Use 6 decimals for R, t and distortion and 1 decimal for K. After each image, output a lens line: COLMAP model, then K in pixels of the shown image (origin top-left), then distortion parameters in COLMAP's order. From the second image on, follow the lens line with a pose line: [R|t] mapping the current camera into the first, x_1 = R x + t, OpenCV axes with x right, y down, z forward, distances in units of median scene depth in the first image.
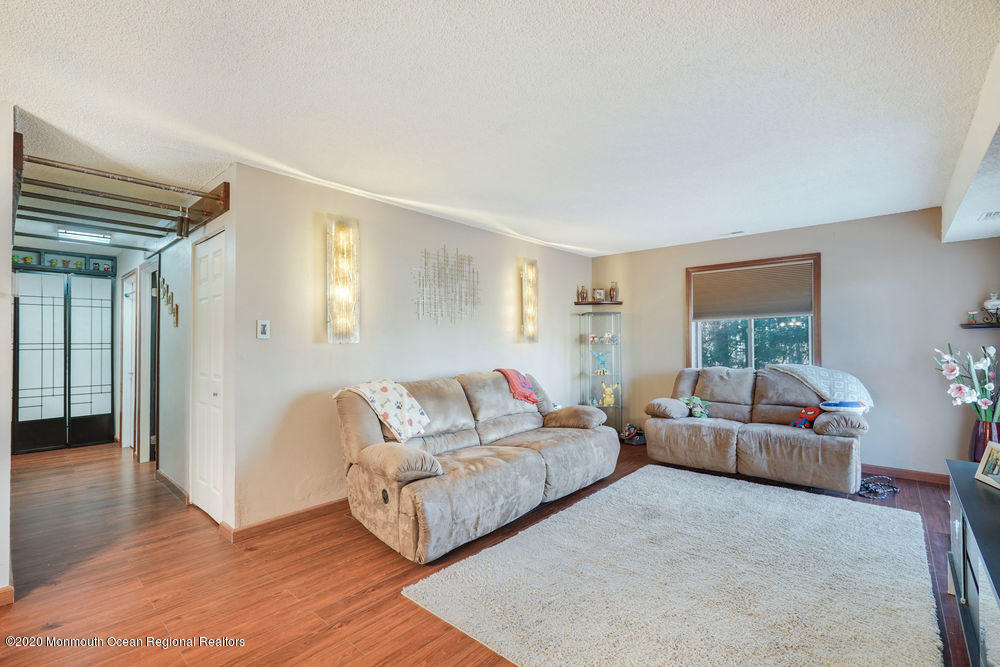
lens RADIAL K [[449.1, 0, 491.1], [0, 449.1, 338.6], [0, 0, 1]] dist [-0.003599, 0.001669]
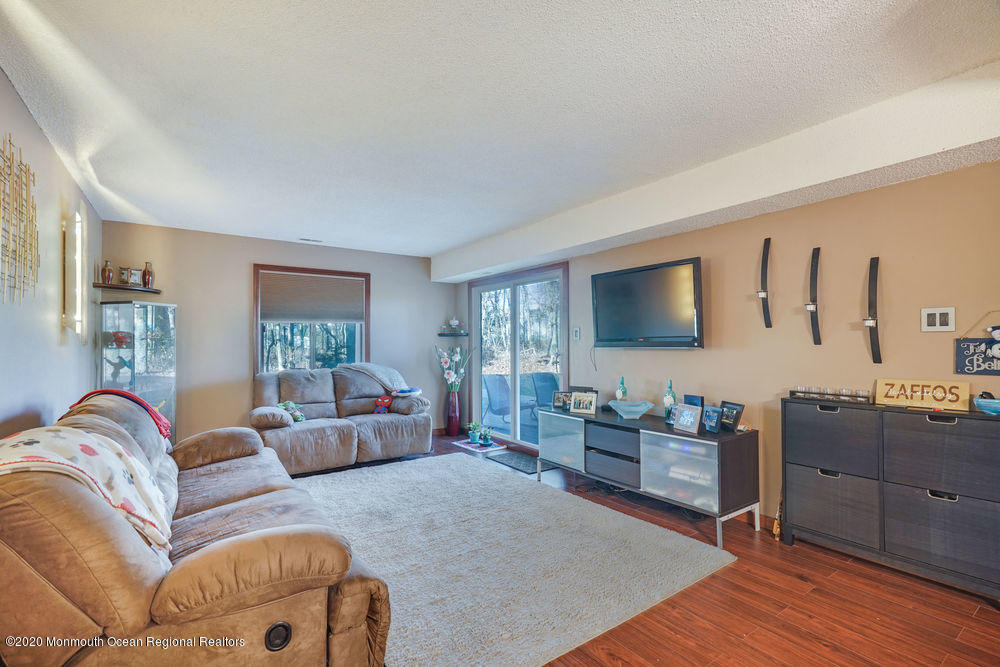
lens RADIAL K [[449.1, 0, 491.1], [0, 449.1, 338.6], [0, 0, 1]] dist [-0.003599, 0.001669]
pose [[0.229028, 0.017941, 0.973254, -0.434169], [-0.005382, 0.999838, -0.017164, 0.011087], [-0.973405, -0.001307, 0.229088, 0.407780]]
